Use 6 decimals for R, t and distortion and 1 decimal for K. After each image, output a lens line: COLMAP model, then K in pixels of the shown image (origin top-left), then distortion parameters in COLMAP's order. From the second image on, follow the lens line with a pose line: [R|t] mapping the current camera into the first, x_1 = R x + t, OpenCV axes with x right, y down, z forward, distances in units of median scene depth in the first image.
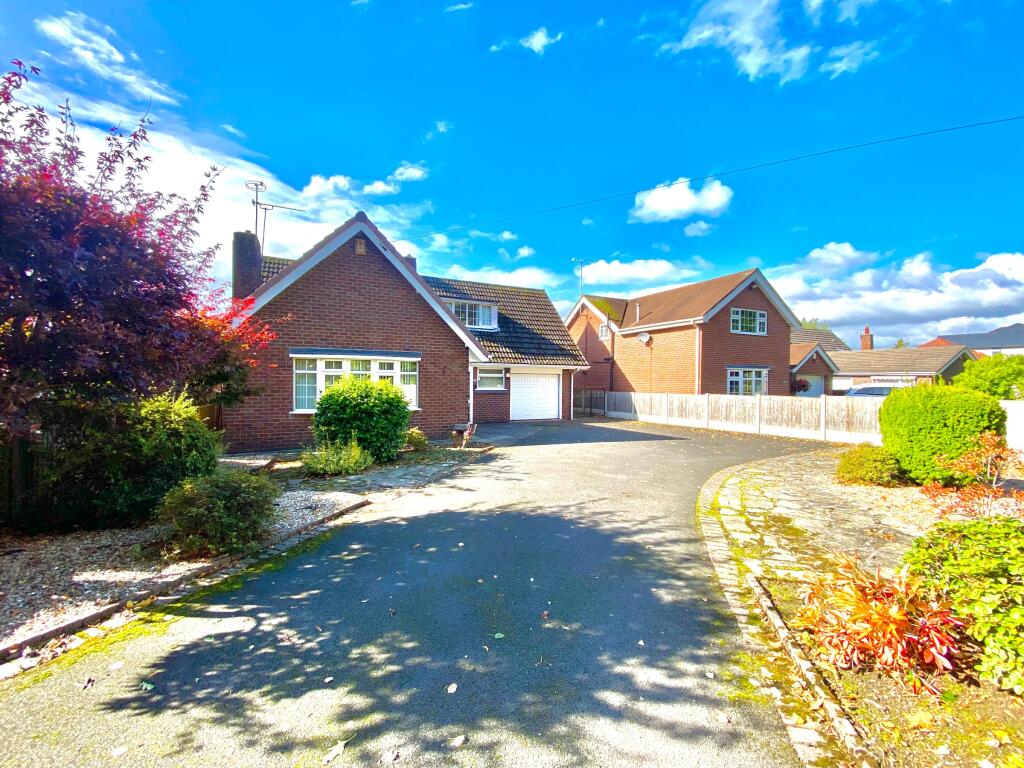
lens RADIAL K [[411.5, 0, 515.7], [0, 411.5, 390.5], [0, 0, 1]] dist [0.003099, -0.012649]
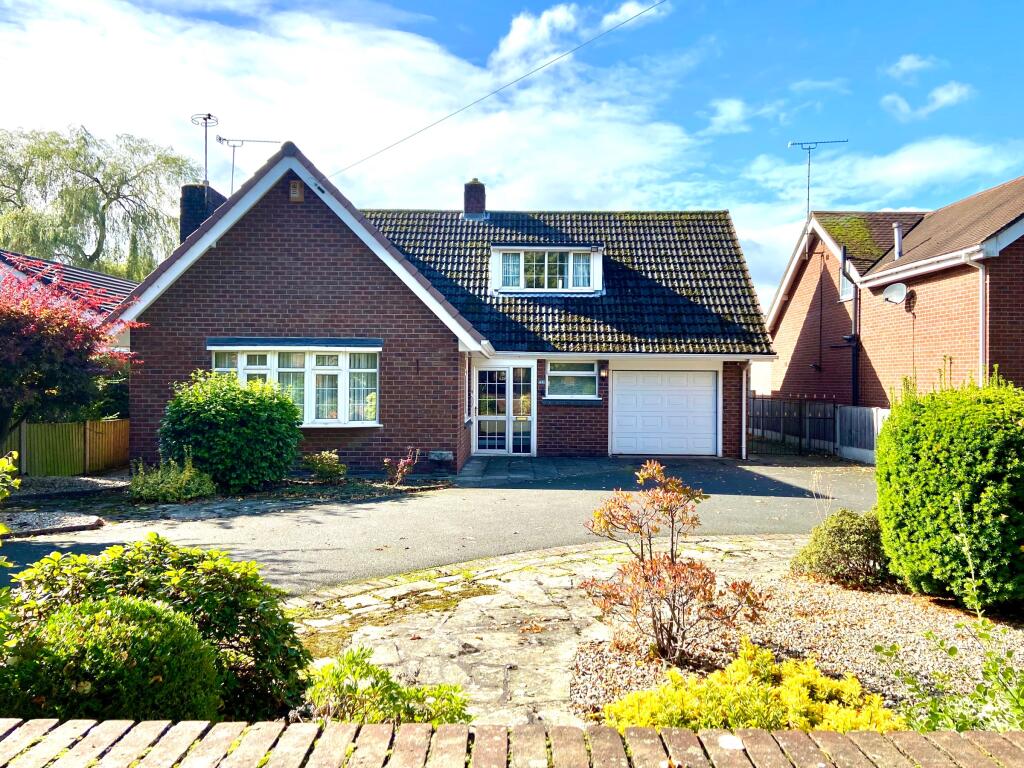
lens RADIAL K [[789.1, 0, 510.9], [0, 789.1, 381.8], [0, 0, 1]] dist [0.047538, 0.001236]
pose [[0.897351, -0.000728, -0.441317, 0.346752], [-0.011575, 0.999616, -0.025185, 0.003562], [0.441166, 0.027708, 0.896998, -0.027561]]
